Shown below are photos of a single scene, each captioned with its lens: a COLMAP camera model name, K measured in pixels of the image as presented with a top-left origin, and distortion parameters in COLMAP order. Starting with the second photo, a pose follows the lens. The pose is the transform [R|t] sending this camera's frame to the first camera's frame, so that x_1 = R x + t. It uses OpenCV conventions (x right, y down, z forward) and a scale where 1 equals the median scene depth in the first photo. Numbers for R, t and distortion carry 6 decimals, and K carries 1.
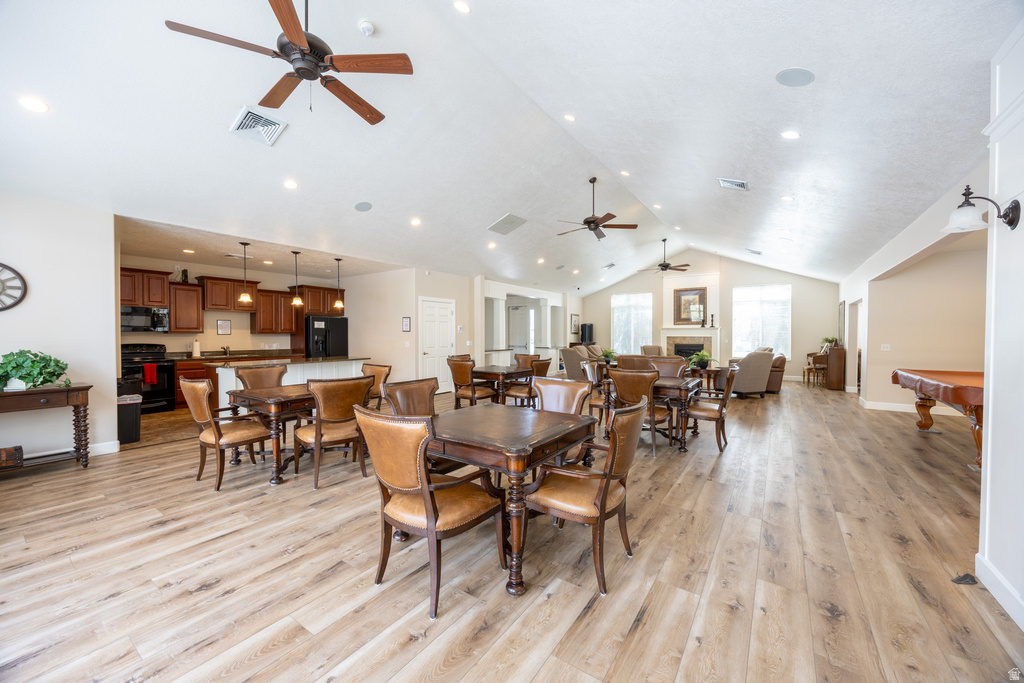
lens RADIAL K [[382.7, 0, 512.0], [0, 382.7, 341.5], [0, 0, 1]] dist [-0.000913, -0.000095]
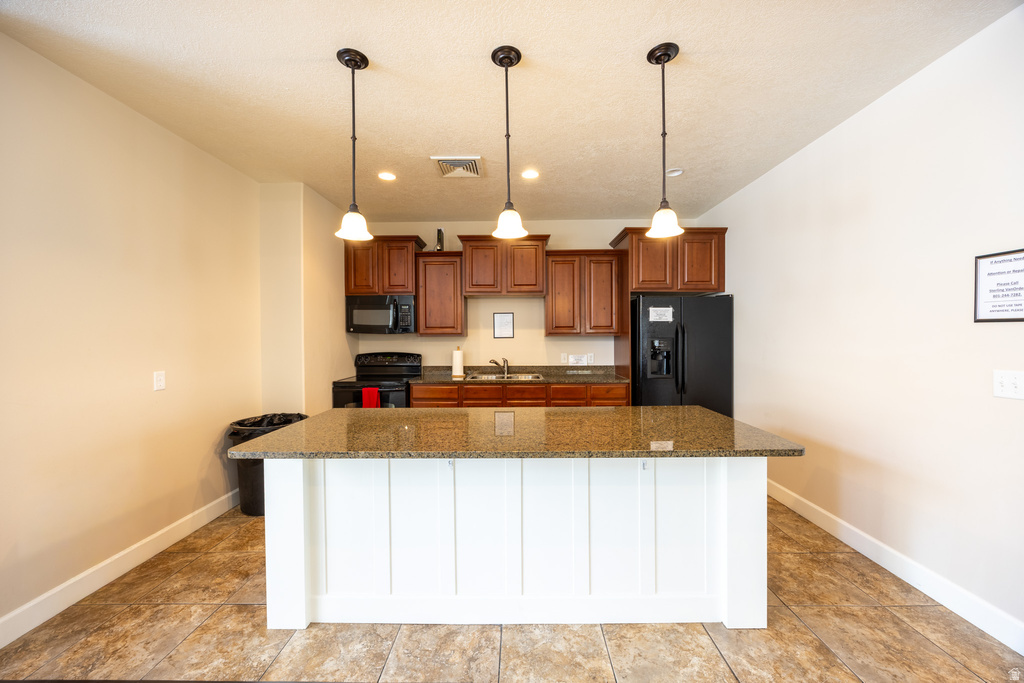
lens RADIAL K [[382.7, 0, 512.0], [0, 382.7, 341.5], [0, 0, 1]] dist [-0.000913, -0.000095]
pose [[0.558573, 0.002767, -0.829451, -0.273548], [-0.010824, 0.999934, -0.003953, -0.010981], [0.829385, 0.011186, 0.558566, 0.711800]]
